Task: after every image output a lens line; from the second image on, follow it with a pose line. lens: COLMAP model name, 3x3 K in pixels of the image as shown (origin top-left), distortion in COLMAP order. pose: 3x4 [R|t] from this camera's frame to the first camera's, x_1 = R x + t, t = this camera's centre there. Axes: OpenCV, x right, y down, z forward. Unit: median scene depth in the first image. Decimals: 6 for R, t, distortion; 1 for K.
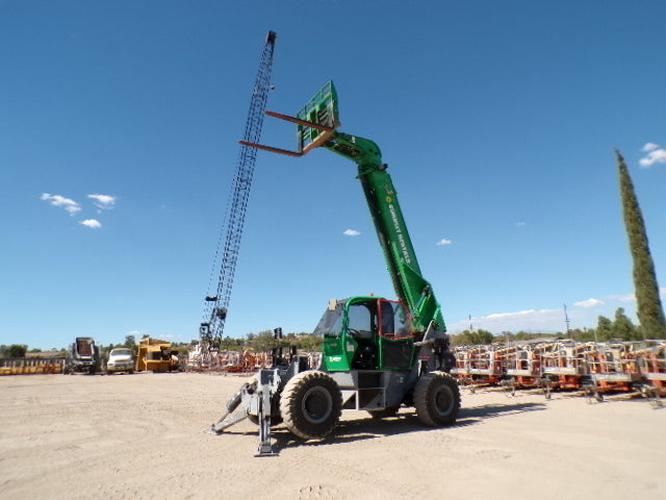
lens RADIAL K [[453.3, 0, 331.1], [0, 453.3, 251.3], [0, 0, 1]] dist [-0.047162, 0.011915]
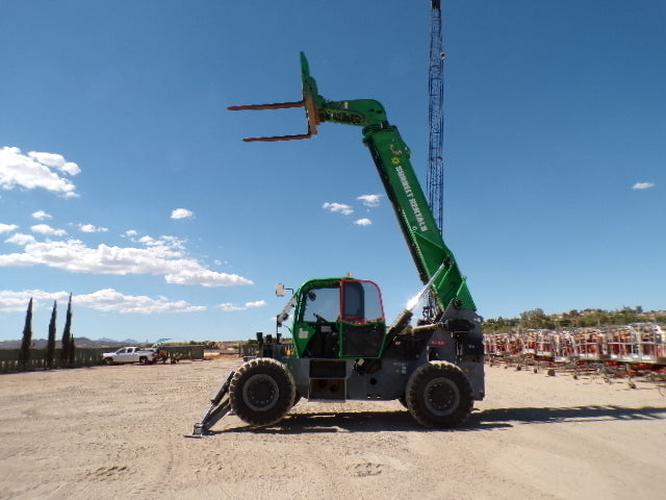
lens RADIAL K [[453.3, 0, 328.2], [0, 453.3, 249.8], [0, 0, 1]] dist [-0.047162, 0.011915]
pose [[0.825833, -0.118445, -0.551335, 0.474345], [0.138100, 0.990401, -0.005913, 0.040278], [0.546743, -0.071256, 0.834263, 0.199232]]
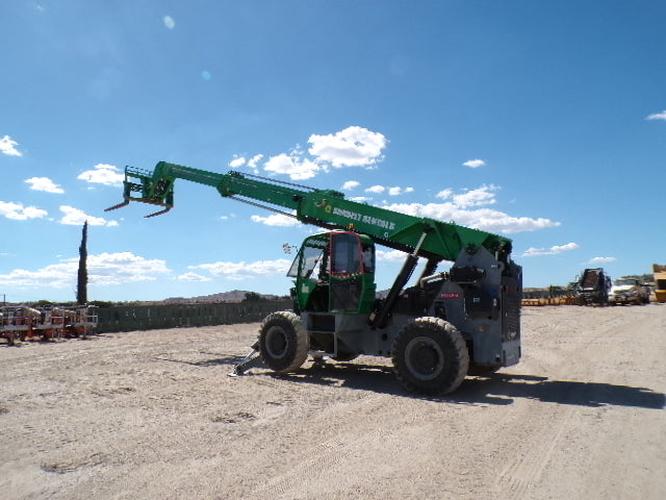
lens RADIAL K [[453.3, 0, 334.8], [0, 453.3, 250.8], [0, 0, 1]] dist [-0.047162, 0.011915]
pose [[0.324414, -0.097593, -0.940867, 0.743970], [0.241277, 0.970299, -0.017453, 0.126674], [0.914626, -0.221348, 0.338326, 0.572494]]
